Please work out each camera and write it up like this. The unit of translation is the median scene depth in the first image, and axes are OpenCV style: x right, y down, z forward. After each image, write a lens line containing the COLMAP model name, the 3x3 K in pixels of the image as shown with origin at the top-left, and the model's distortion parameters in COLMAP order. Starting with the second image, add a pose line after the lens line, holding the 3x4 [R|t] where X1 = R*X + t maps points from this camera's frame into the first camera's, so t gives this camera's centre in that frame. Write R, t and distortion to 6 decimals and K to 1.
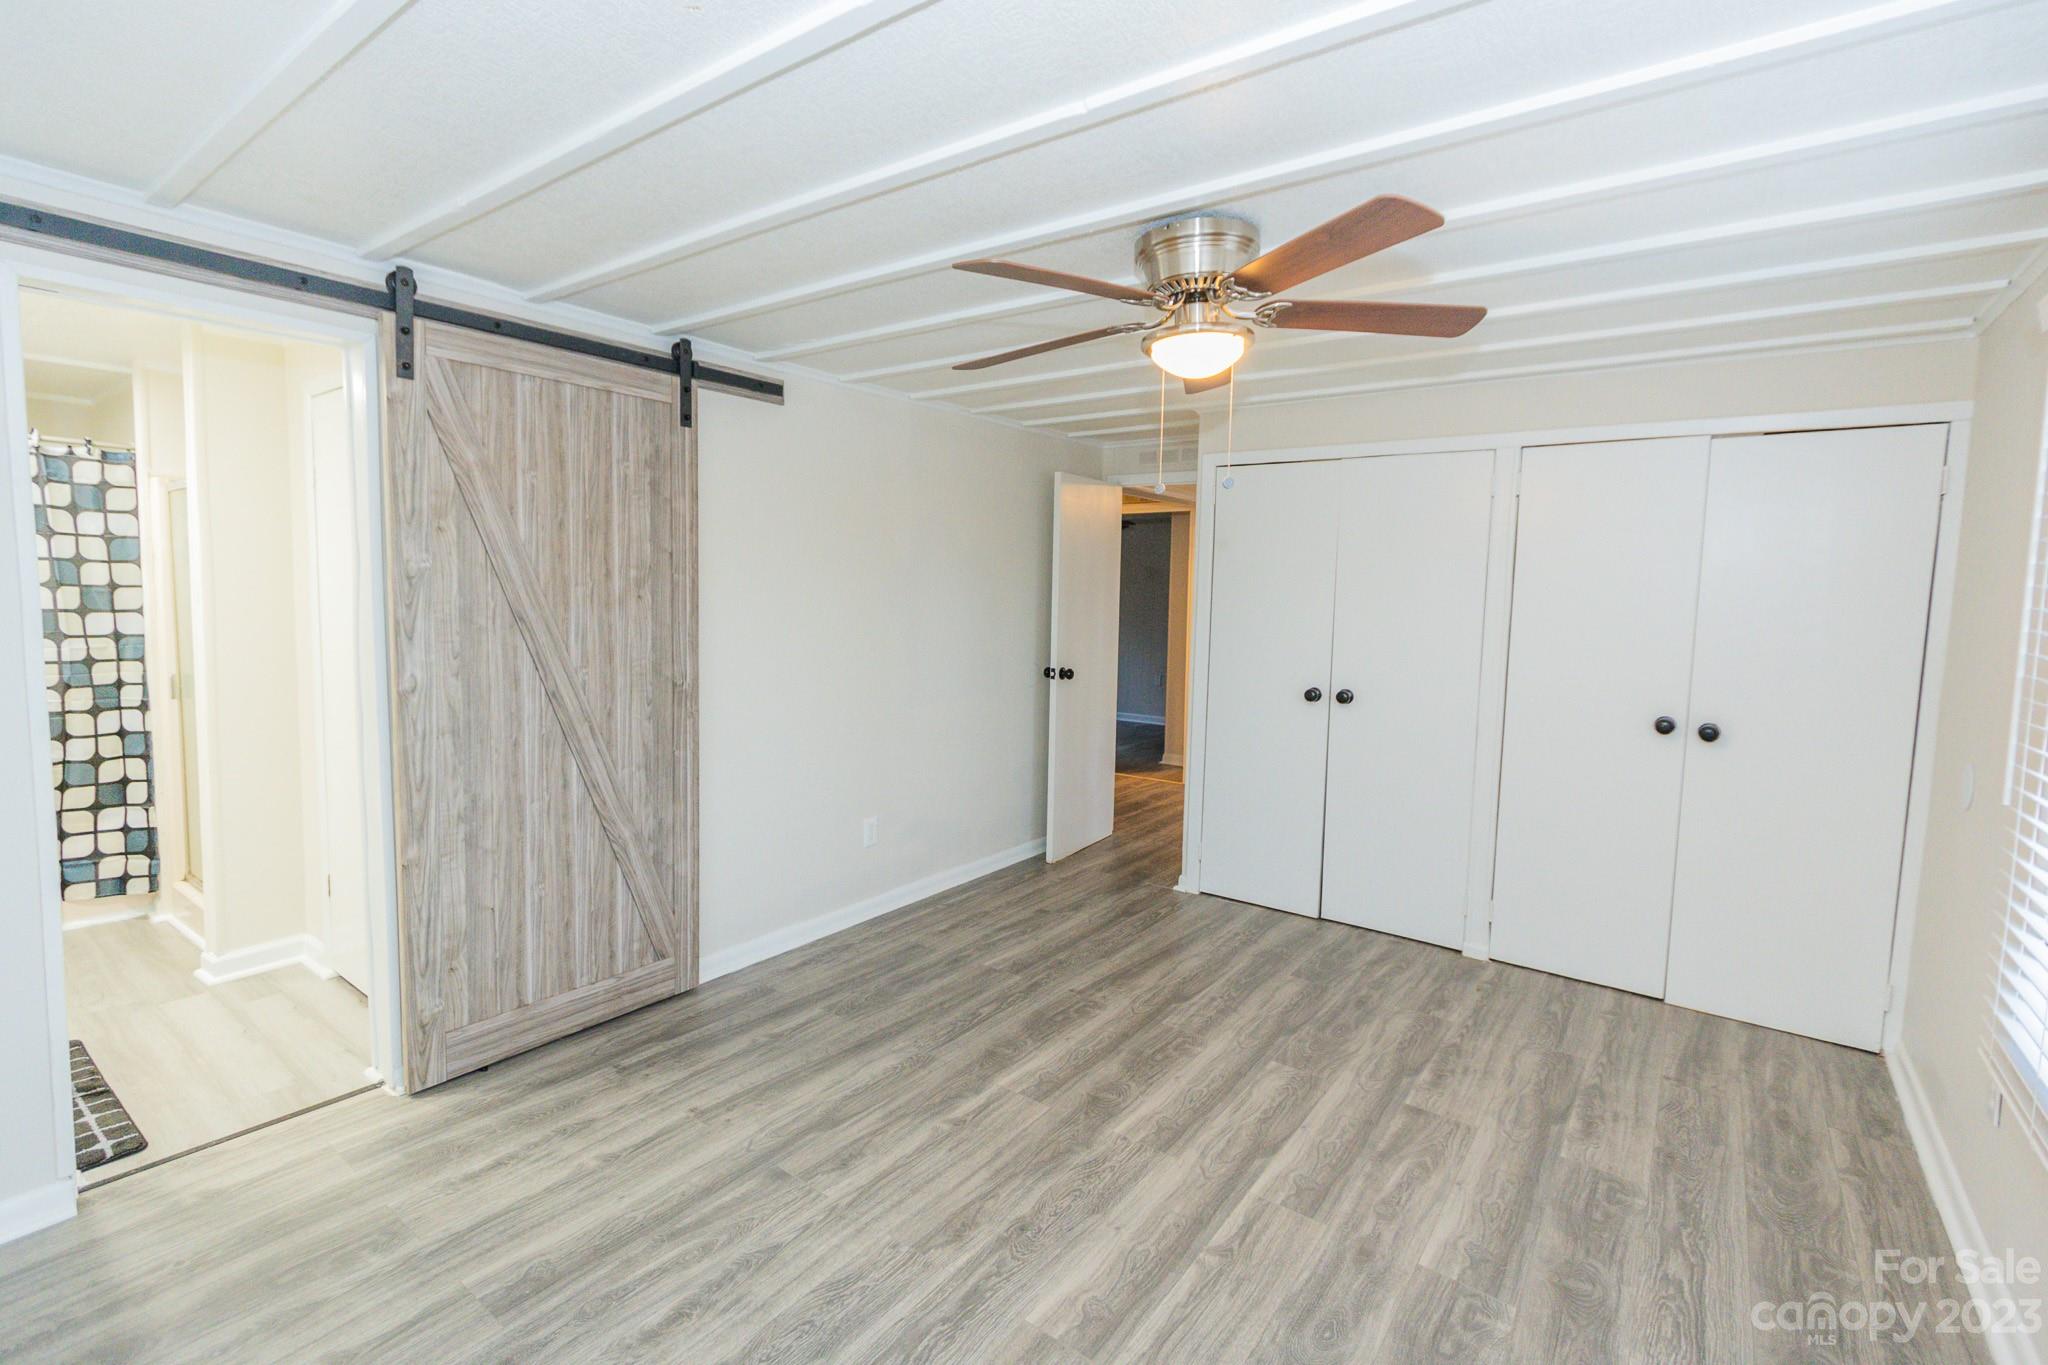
lens RADIAL K [[944.1, 0, 983.7], [0, 944.1, 666.1], [0, 0, 1]] dist [0.002066, 0.000142]
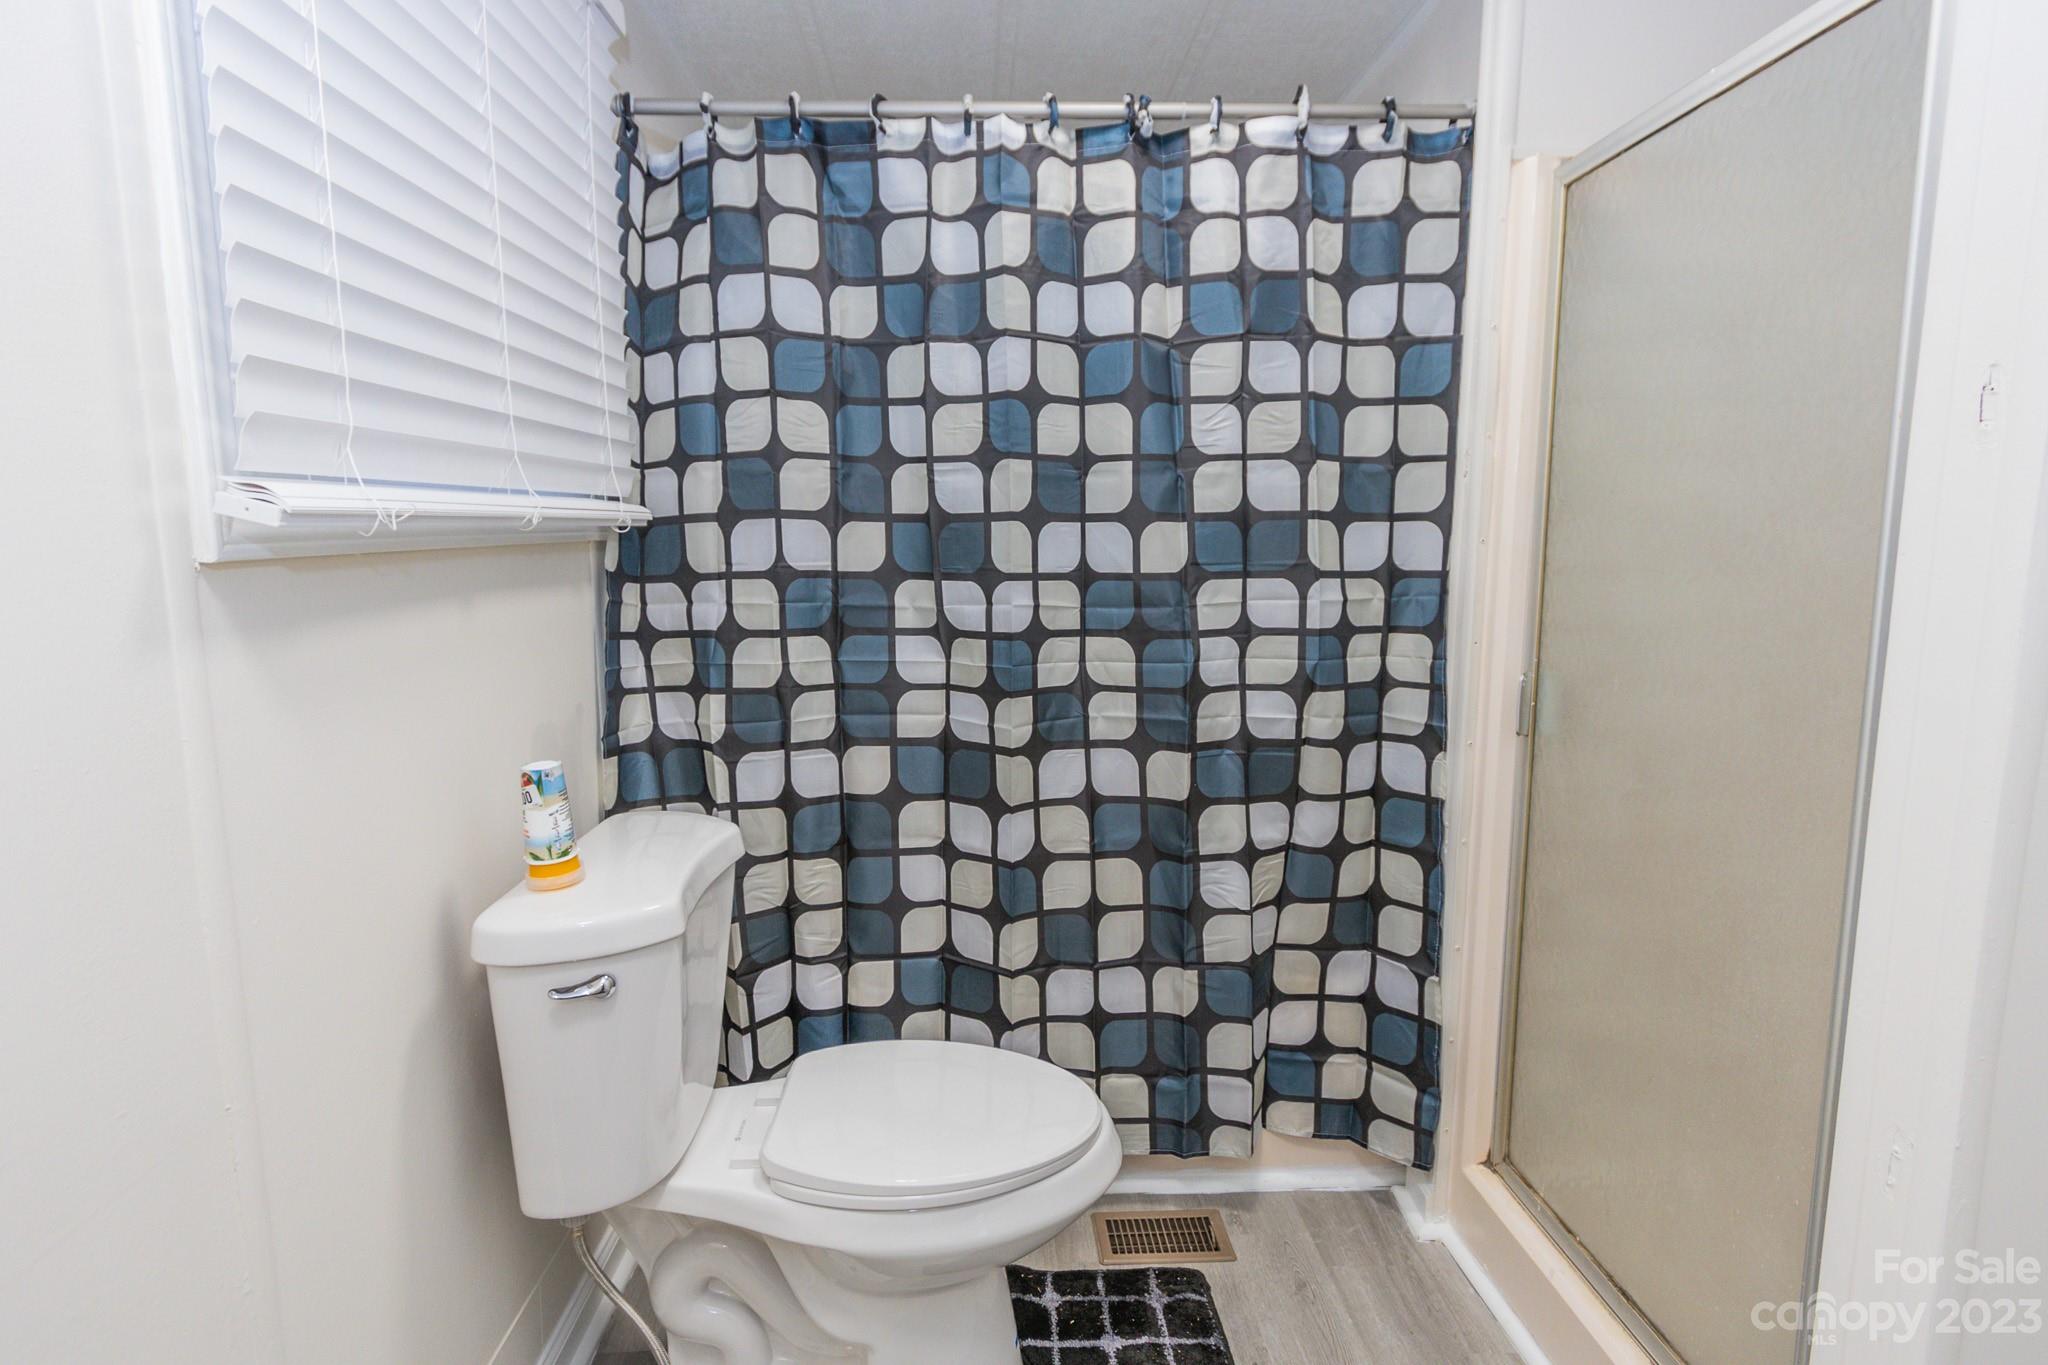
lens RADIAL K [[944.1, 0, 1022.5], [0, 944.1, 672.7], [0, 0, 1]] dist [0.002066, 0.000142]
pose [[0.640339, 0.078257, -0.764095, -0.812499], [-0.048556, 0.996931, 0.061412, -0.006442], [0.766556, -0.002223, 0.642173, 0.692809]]
